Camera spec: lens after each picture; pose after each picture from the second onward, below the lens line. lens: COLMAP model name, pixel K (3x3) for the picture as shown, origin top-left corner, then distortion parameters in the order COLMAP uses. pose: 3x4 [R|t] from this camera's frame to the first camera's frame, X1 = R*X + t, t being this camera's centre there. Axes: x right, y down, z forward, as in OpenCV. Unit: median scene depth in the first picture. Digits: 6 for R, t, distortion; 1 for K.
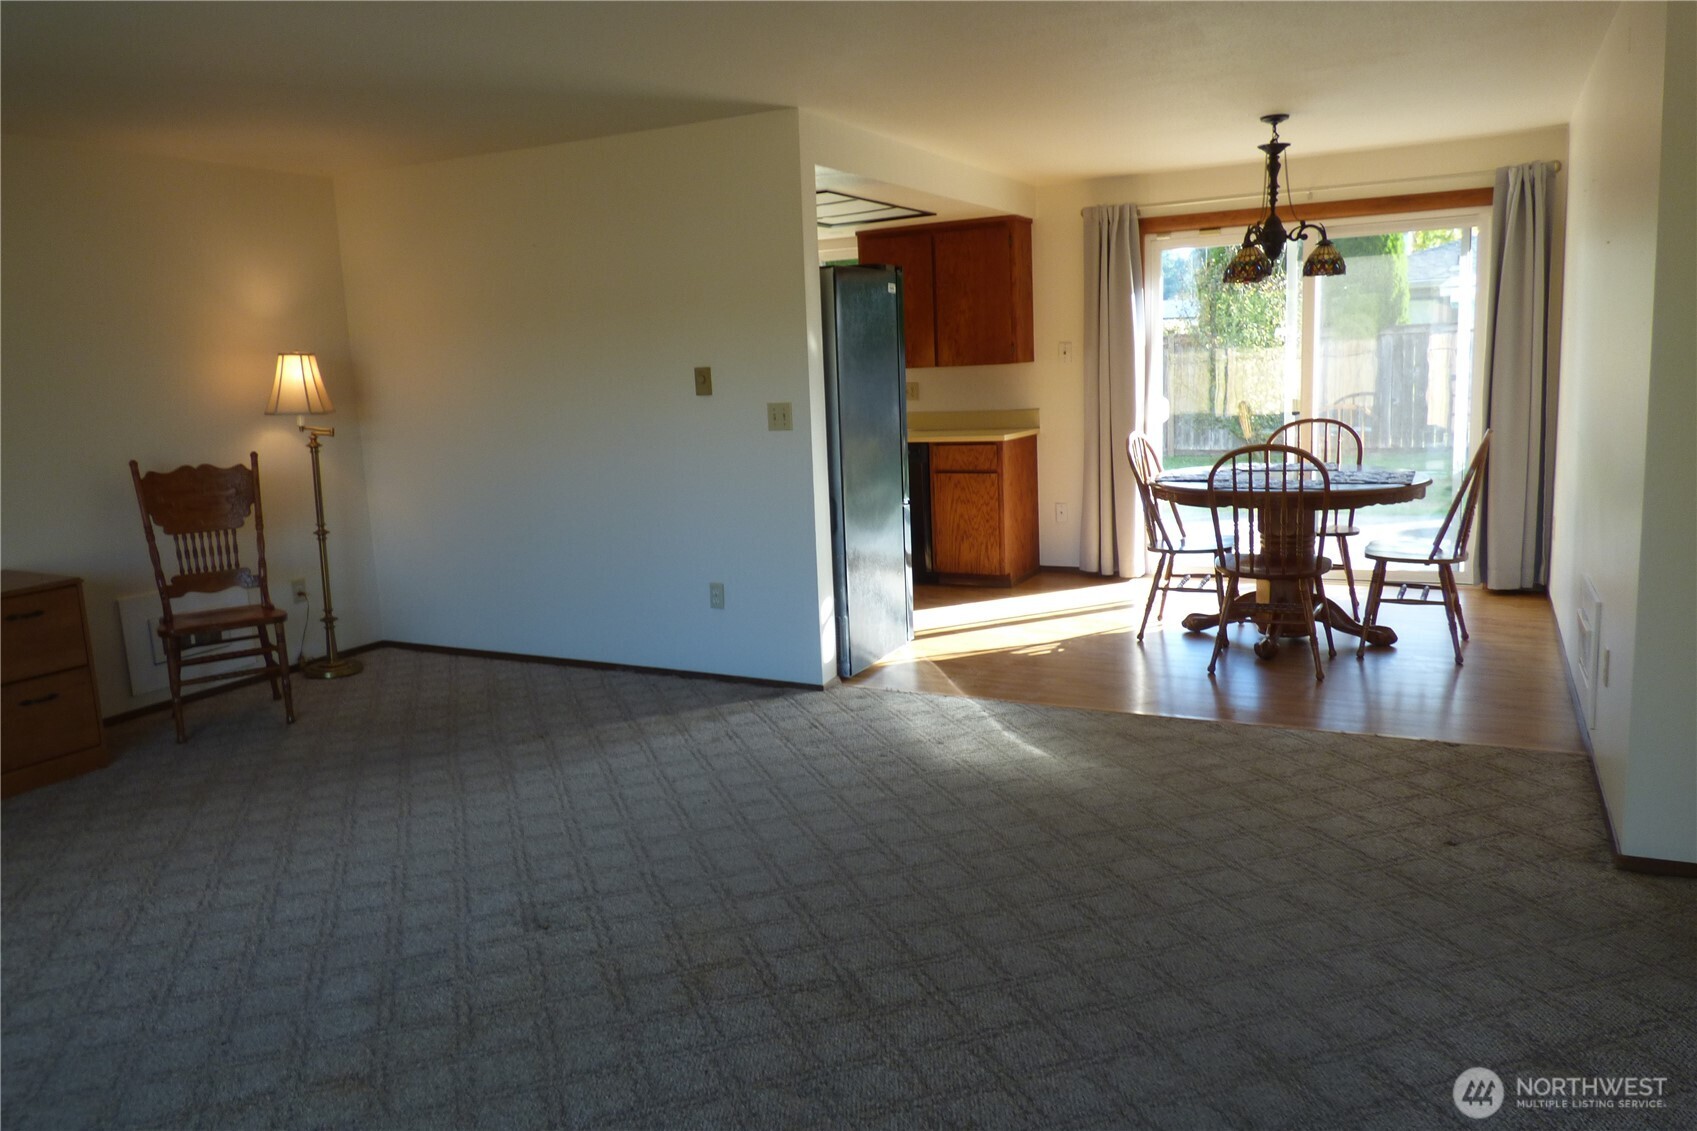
lens RADIAL K [[1202.9, 0, 841.1], [0, 1202.9, 558.2], [0, 0, 1]] dist [0.003155, 0.002659]
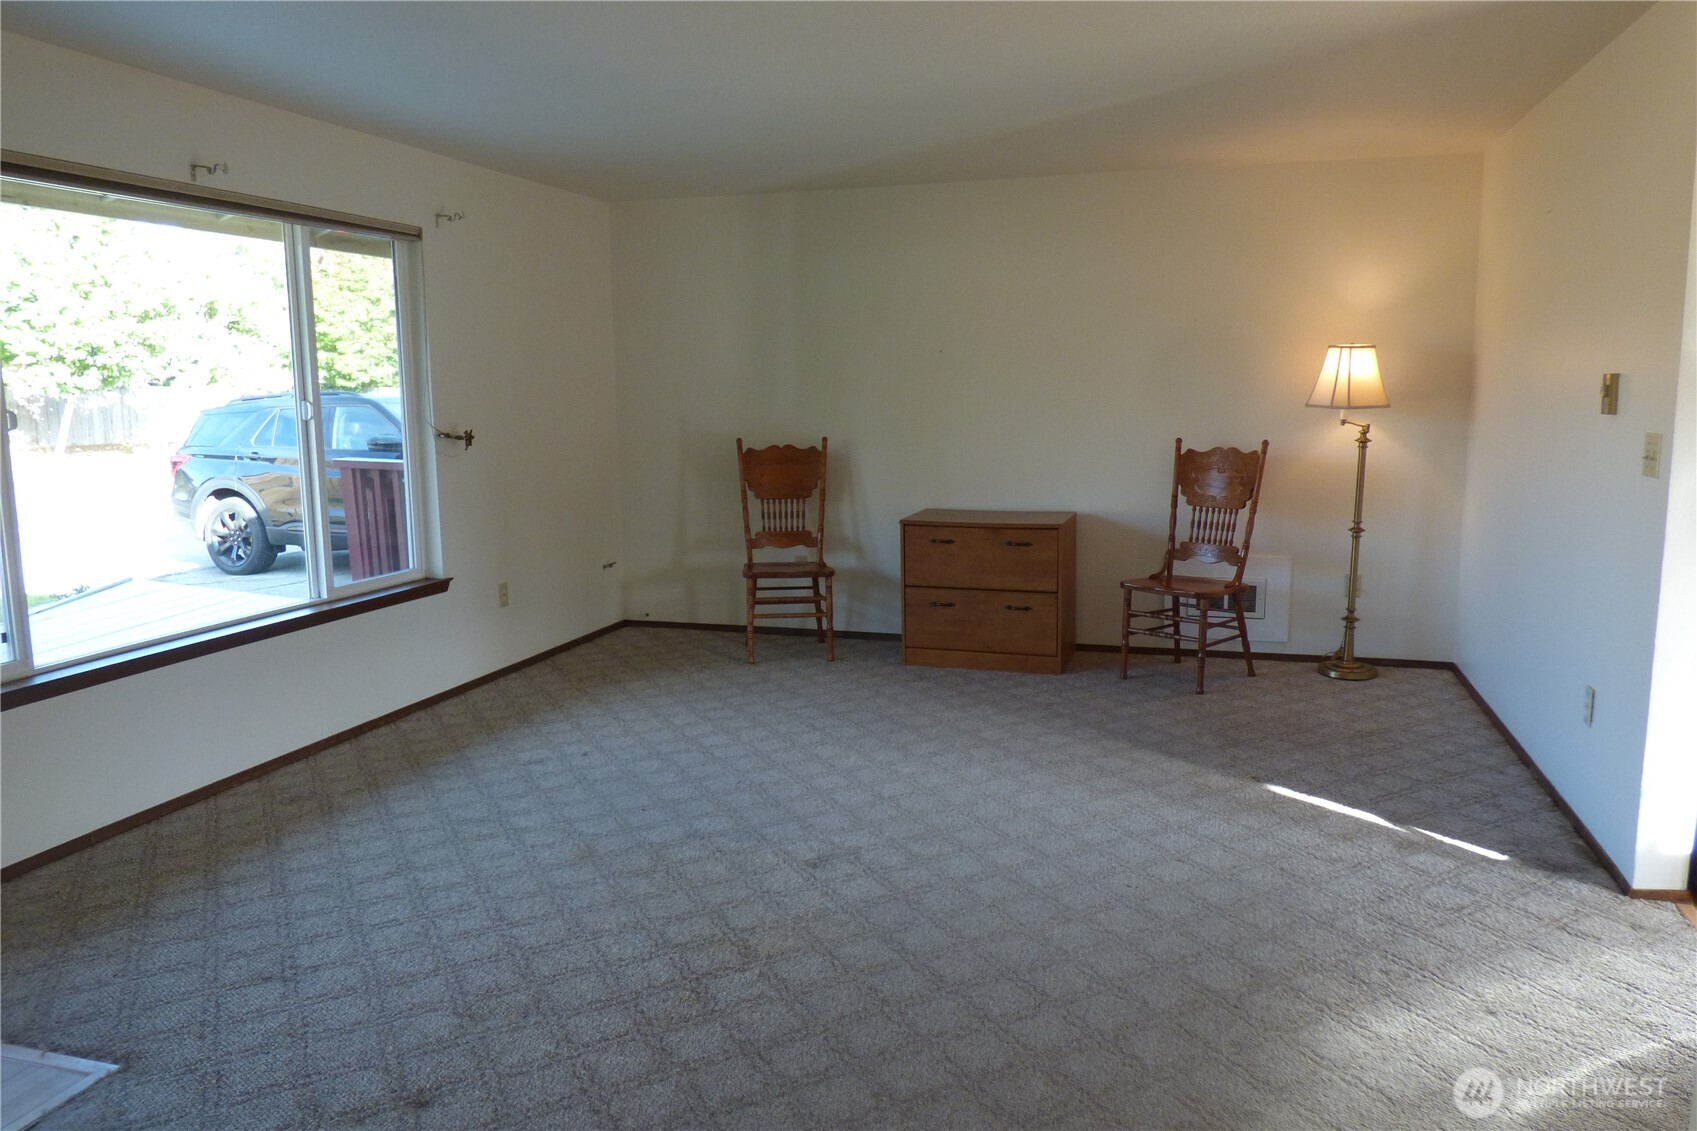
lens RADIAL K [[1173.7, 0, 848.5], [0, 1173.7, 565.5], [0, 0, 1]] dist [-0.025514, -0.001824]
pose [[0.169565, 0.184934, -0.968012, 0.602129], [-0.155313, 0.974976, 0.159059, -0.115465], [0.973204, 0.123374, 0.194045, 0.614490]]
